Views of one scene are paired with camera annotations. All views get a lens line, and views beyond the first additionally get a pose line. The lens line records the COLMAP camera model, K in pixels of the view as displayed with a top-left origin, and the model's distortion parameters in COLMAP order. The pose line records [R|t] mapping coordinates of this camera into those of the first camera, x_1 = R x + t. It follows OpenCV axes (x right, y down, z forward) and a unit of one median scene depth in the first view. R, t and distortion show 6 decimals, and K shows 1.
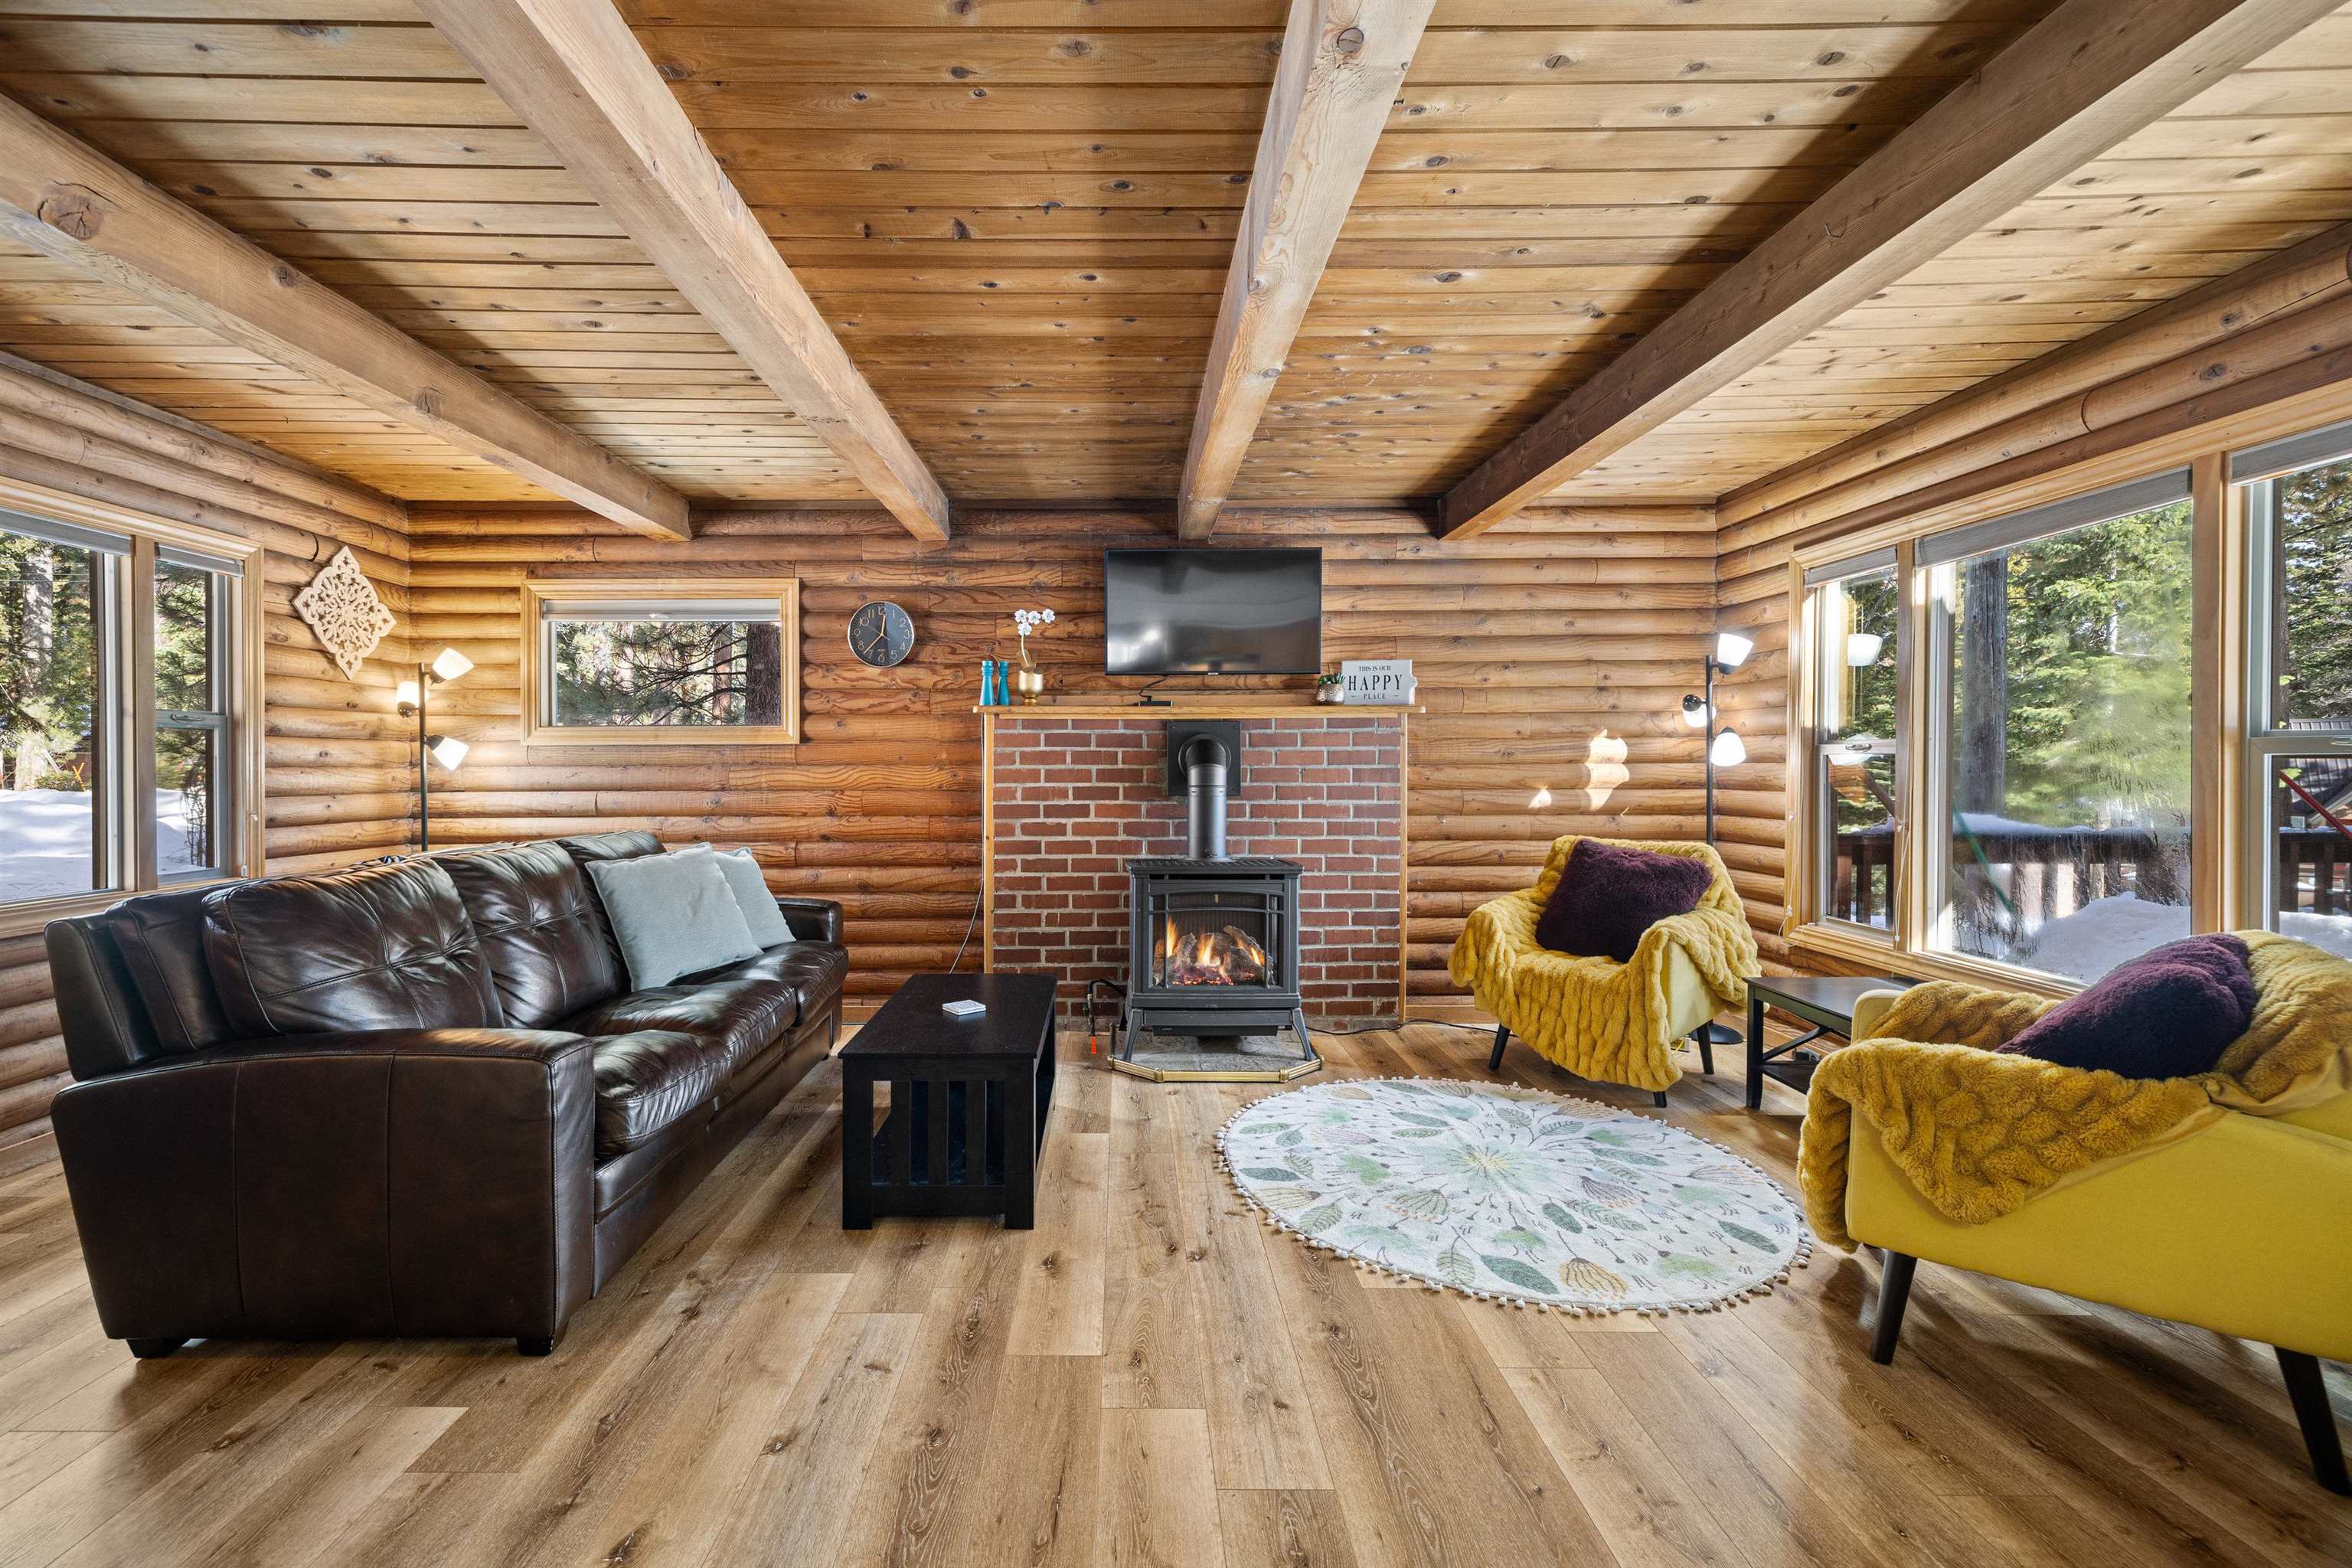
lens RADIAL K [[1007.5, 0, 1116.8], [0, 1007.5, 775.0], [0, 0, 1]] dist [0.001427, 0.000034]
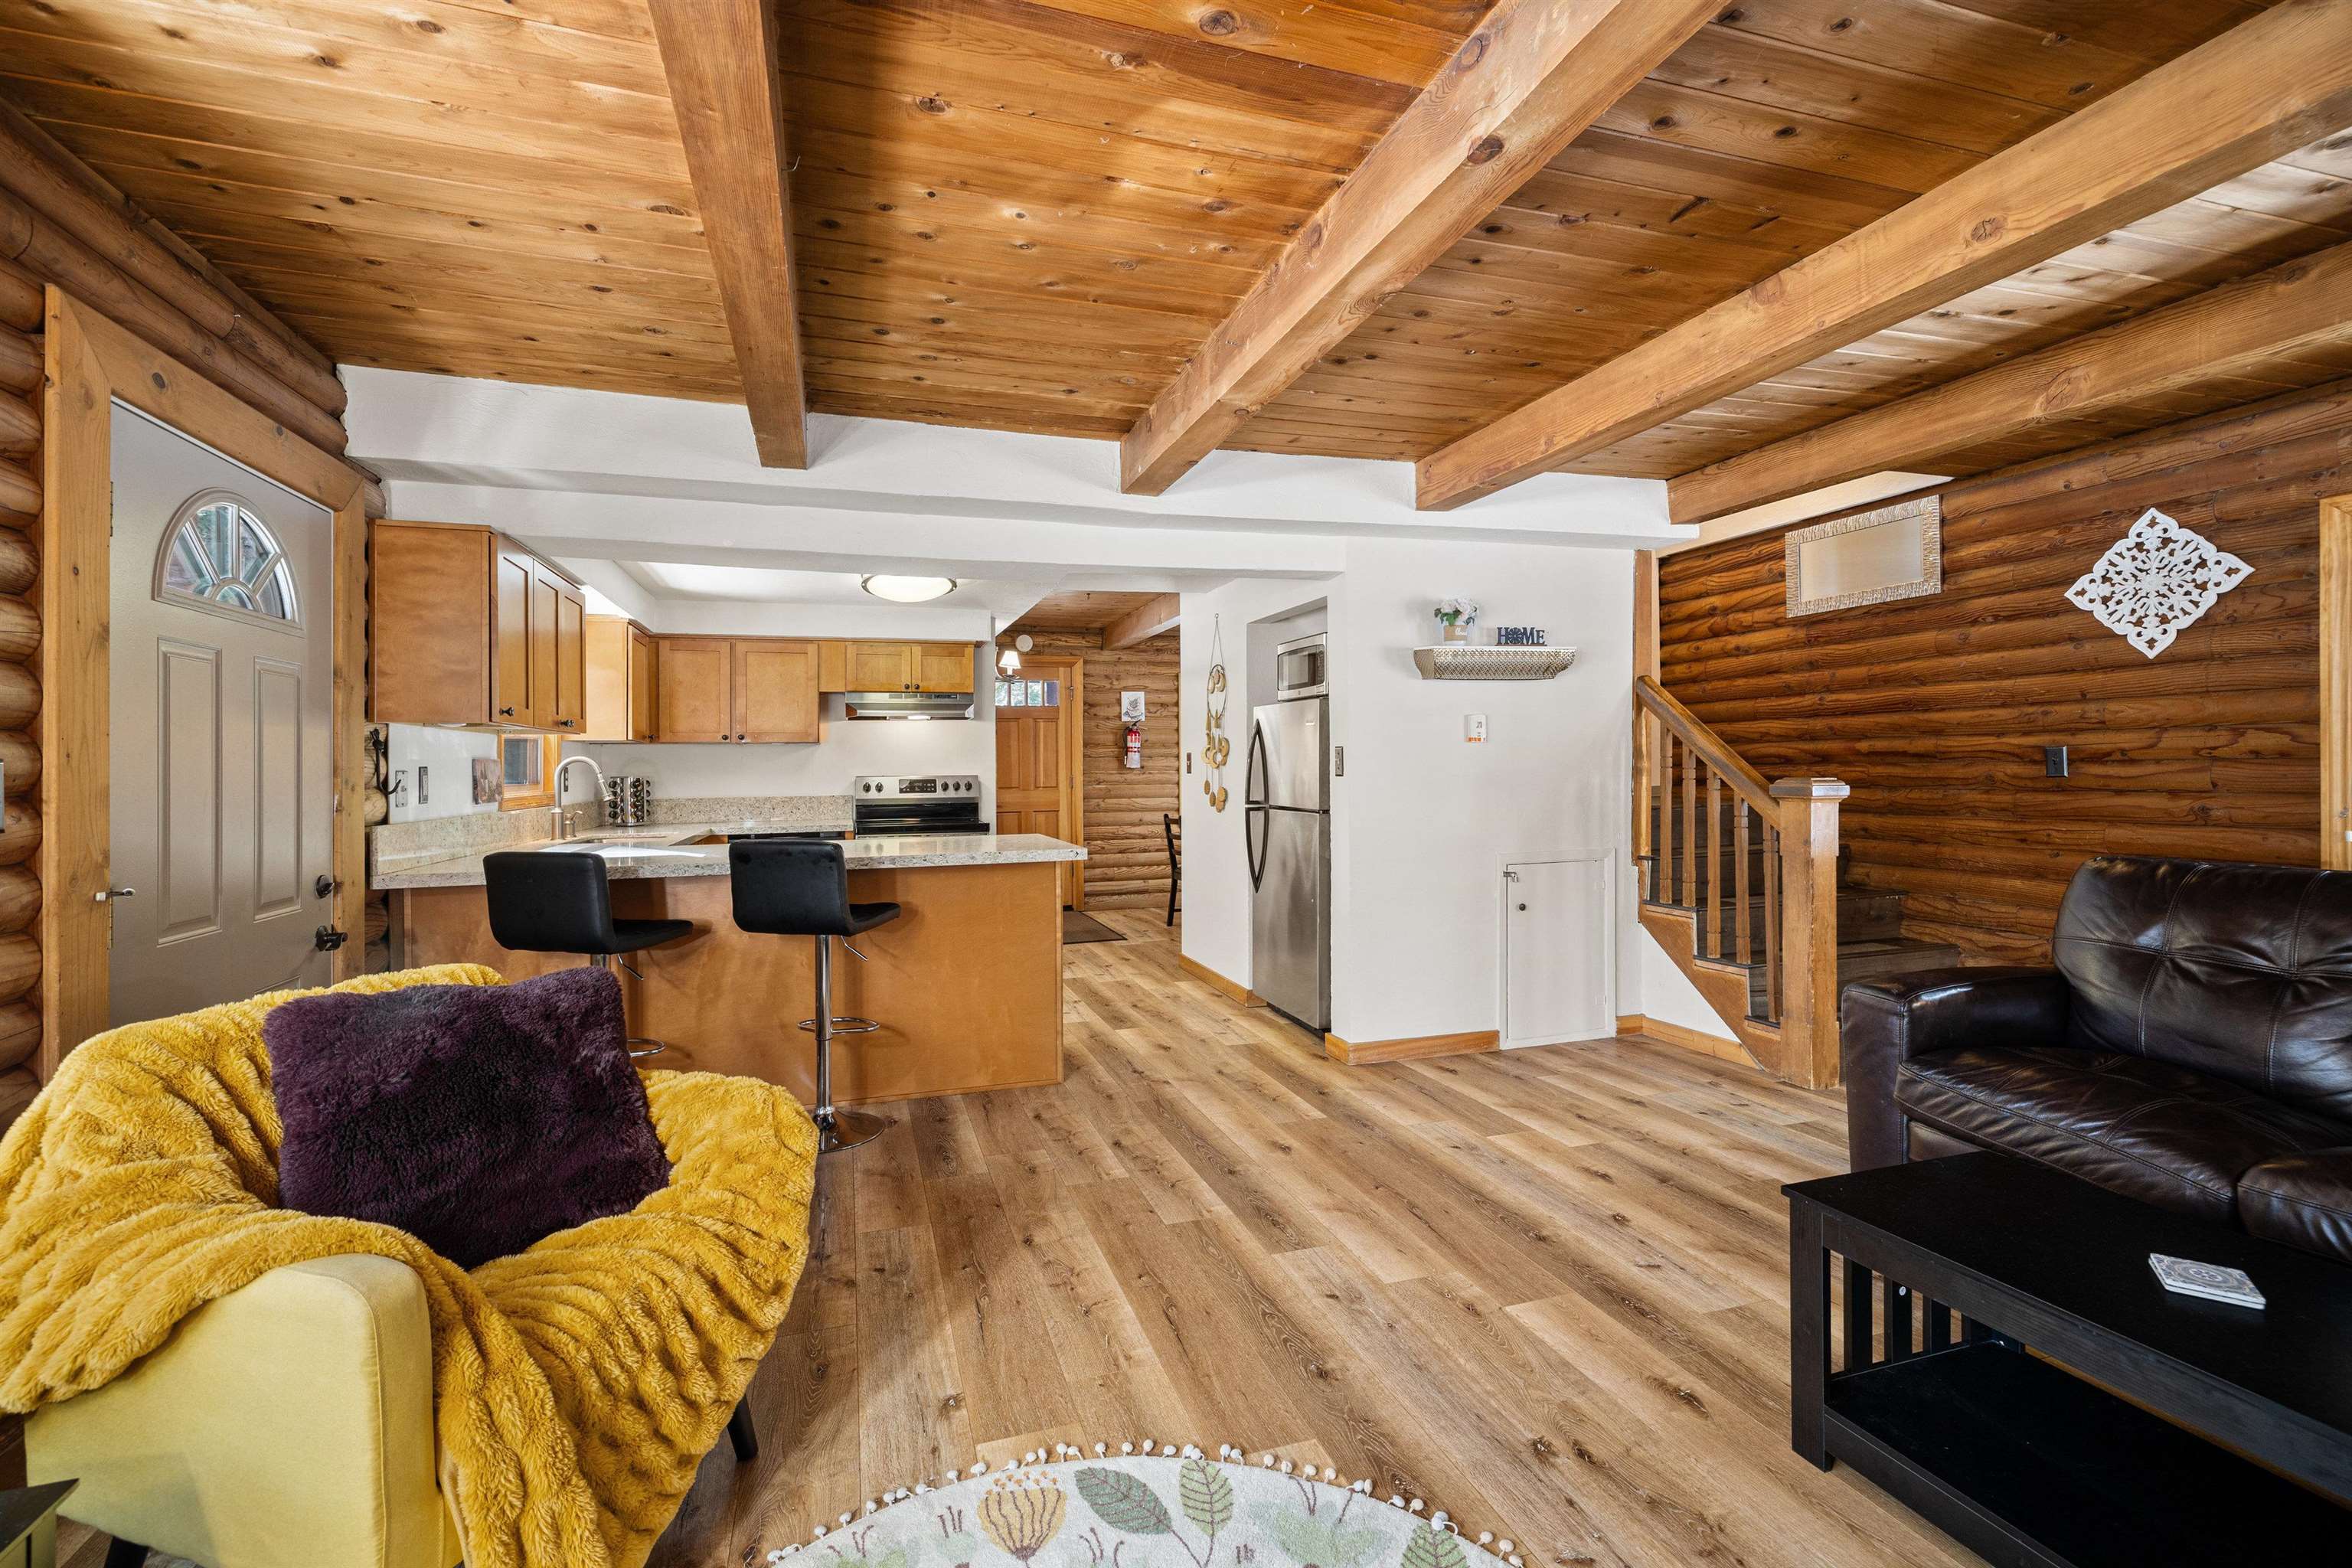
lens RADIAL K [[1002.0, 0, 1173.8], [0, 1002.0, 760.3], [0, 0, 1]] dist [-0.000815, -0.000104]
pose [[-0.946621, 0.010002, -0.322195, 0.300263], [0.008872, 0.999948, 0.004974, -0.012371], [0.322228, 0.001850, -0.946660, 0.859742]]
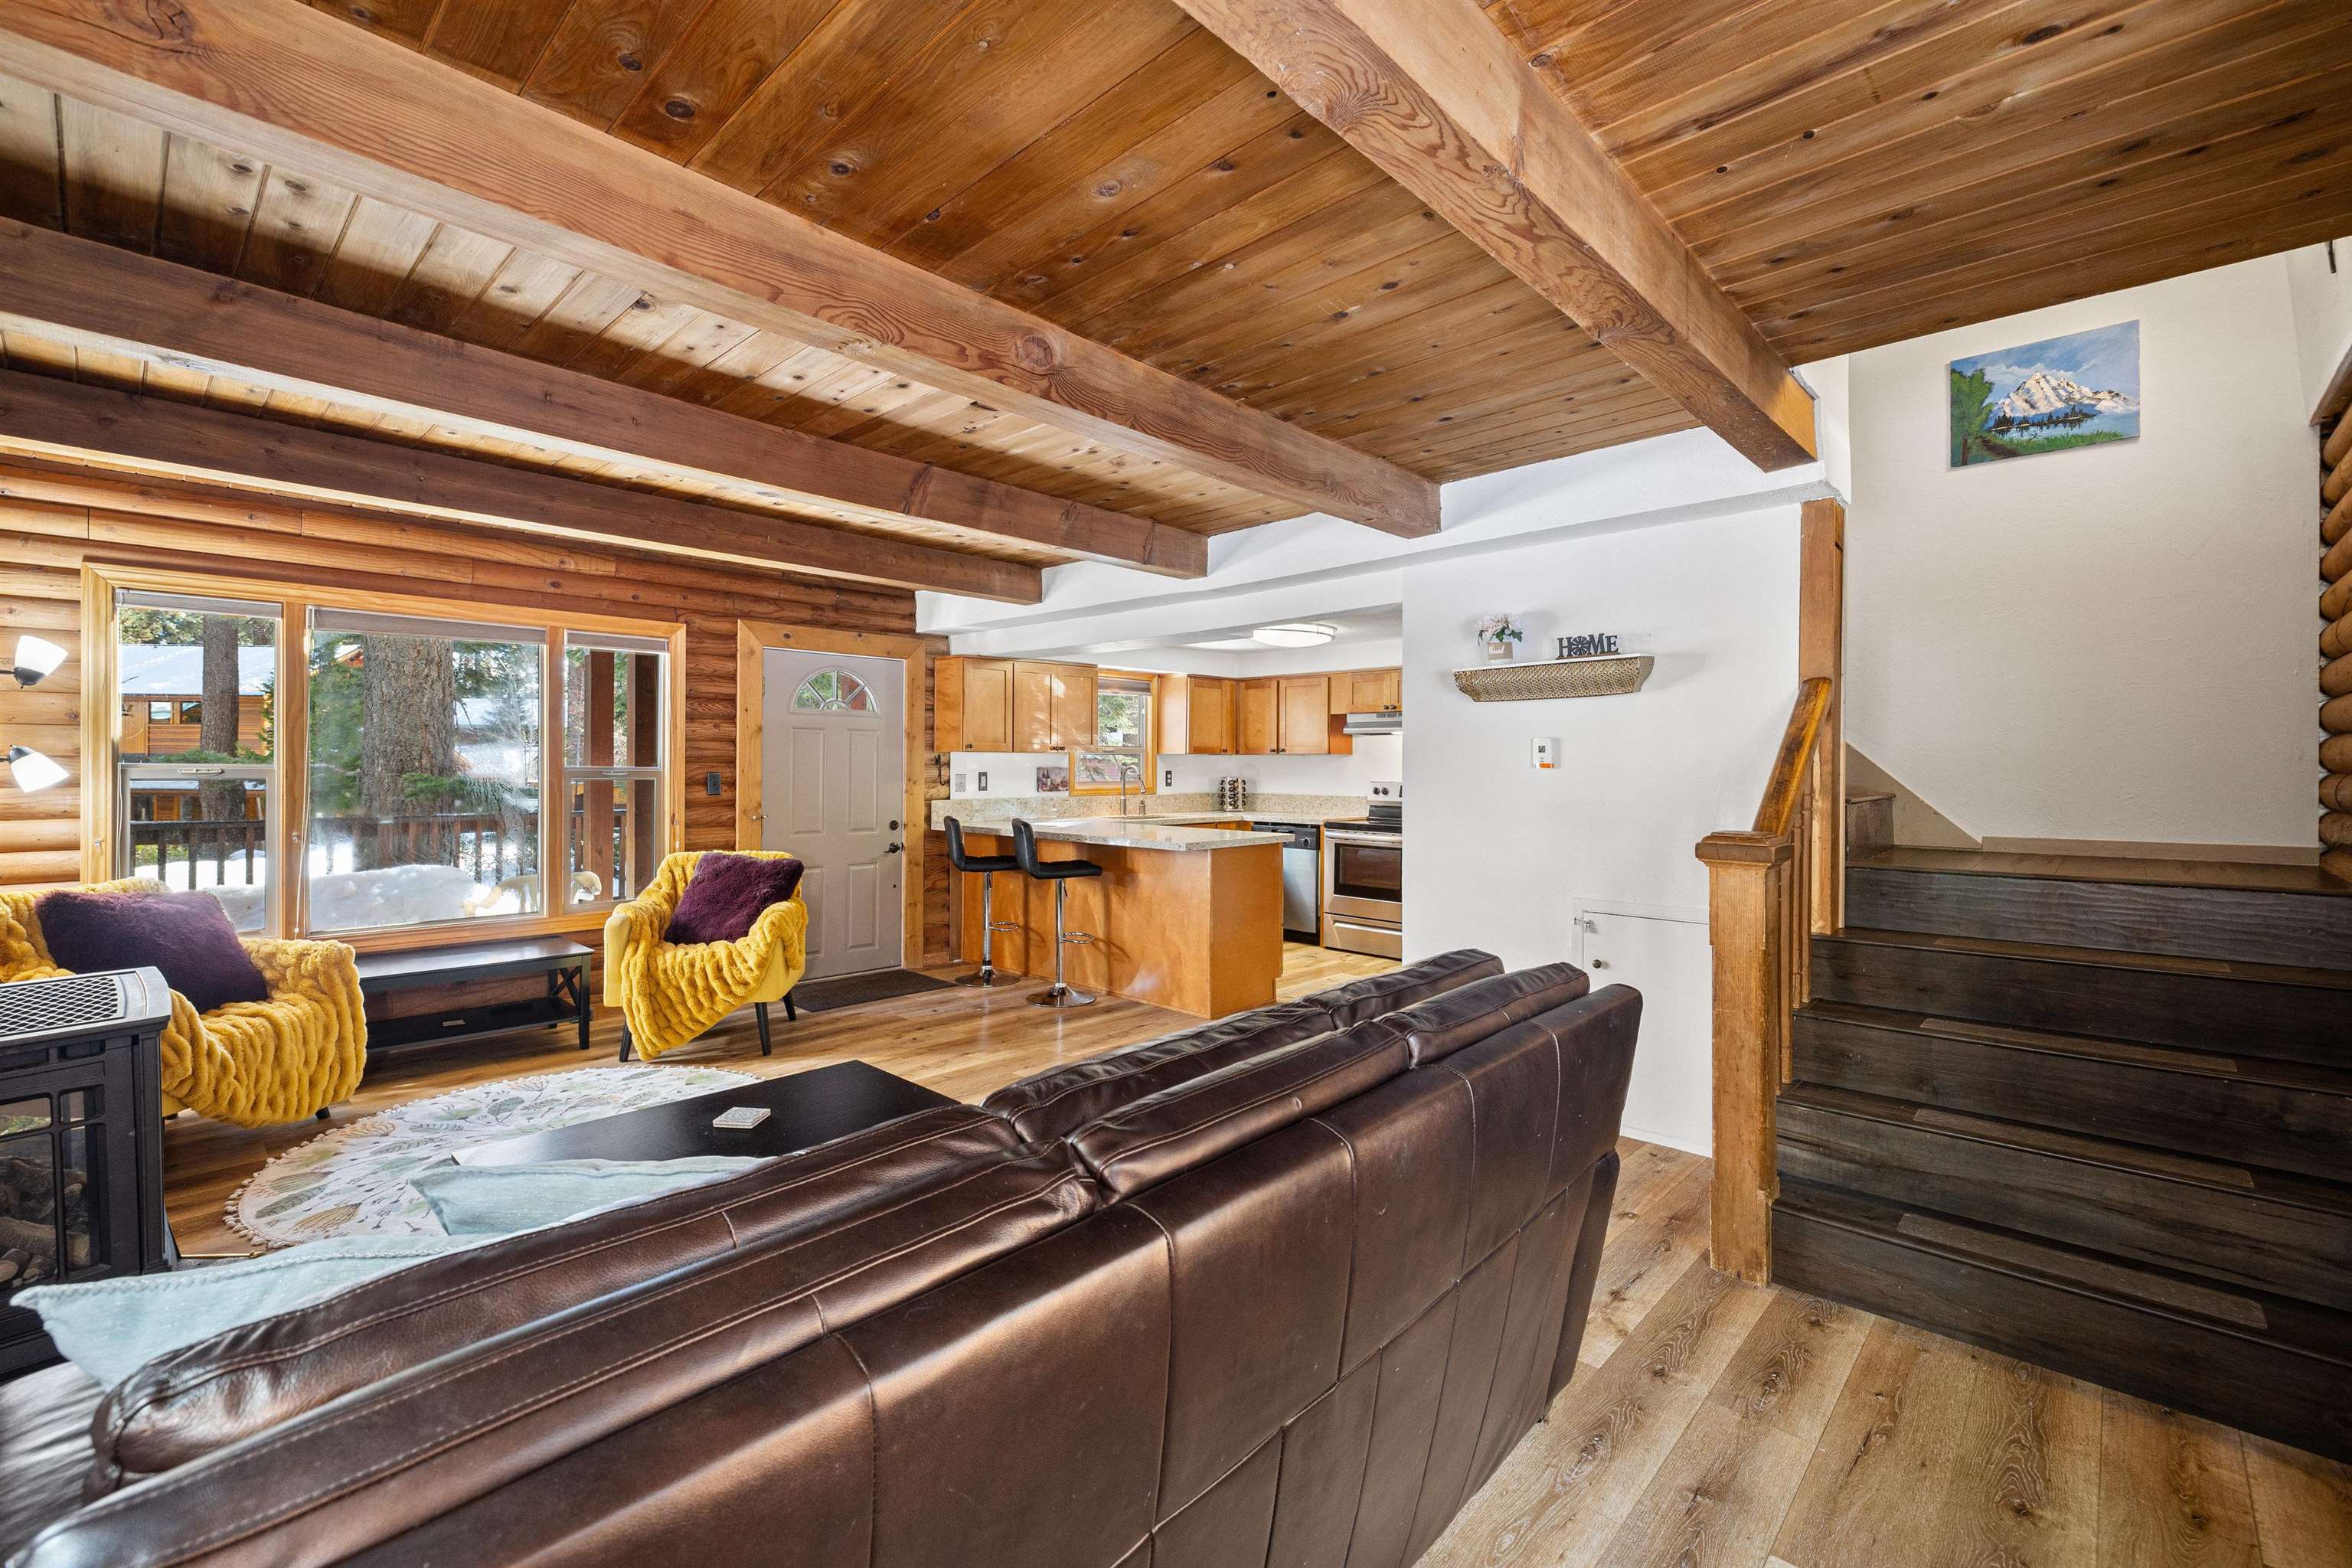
lens RADIAL K [[1015.3, 0, 1145.0], [0, 1015.3, 758.3], [0, 0, 1]] dist [0.002229, 0.000305]
pose [[-0.724049, -0.001830, 0.689746, -0.617750], [0.003162, 0.999977, 0.005972, -0.037526], [-0.689742, 0.006505, -0.724026, 0.904357]]
